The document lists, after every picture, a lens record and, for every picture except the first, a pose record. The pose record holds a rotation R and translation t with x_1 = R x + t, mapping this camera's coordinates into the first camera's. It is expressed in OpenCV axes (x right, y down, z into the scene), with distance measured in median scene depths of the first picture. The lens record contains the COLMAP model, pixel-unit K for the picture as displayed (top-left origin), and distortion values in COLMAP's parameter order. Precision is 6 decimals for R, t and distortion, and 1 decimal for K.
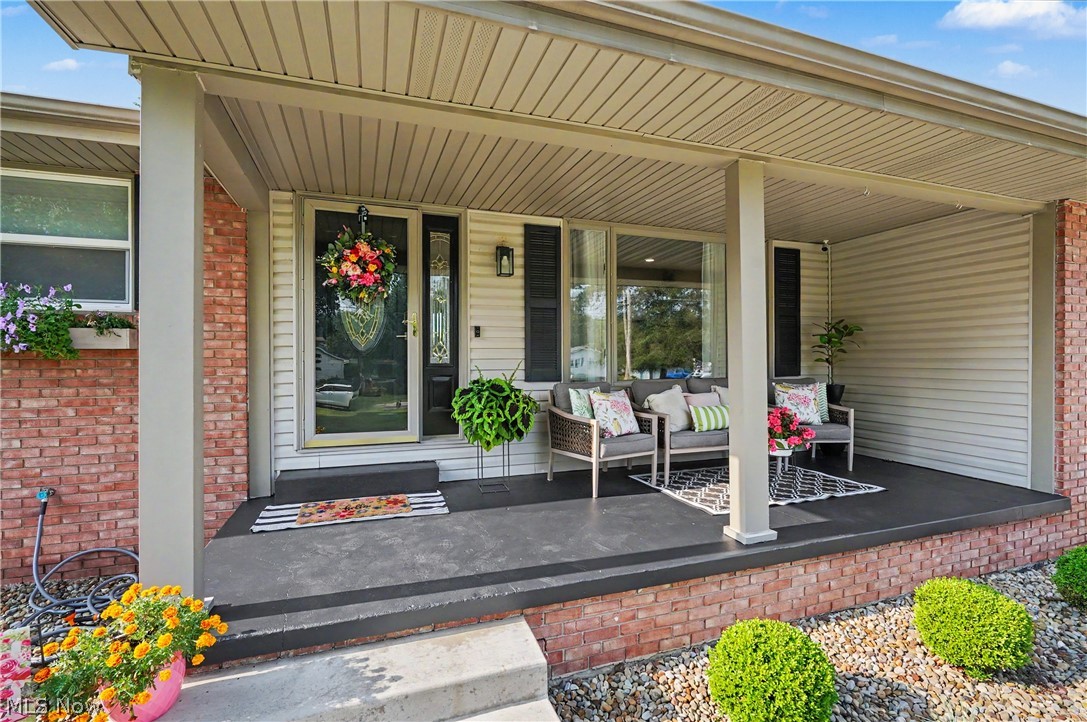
lens RADIAL K [[496.0, 0, 543.5], [0, 496.0, 361.0], [0, 0, 1]] dist [-0.002876, -0.000102]
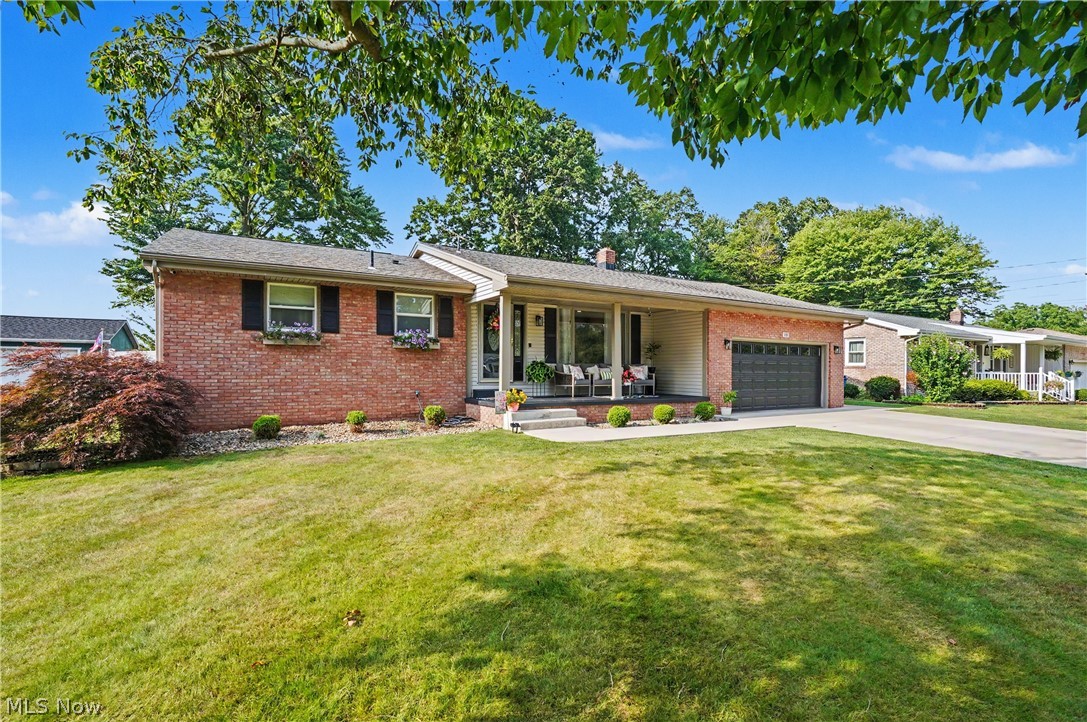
lens RADIAL K [[504.5, 0, 549.5], [0, 504.5, 360.6], [0, 0, 1]] dist [-0.009768, 0.000096]
pose [[0.977762, 0.009763, 0.209489, -0.645479], [-0.004477, 0.999660, -0.025691, 0.106908], [-0.209669, 0.024181, 0.977473, -1.911871]]
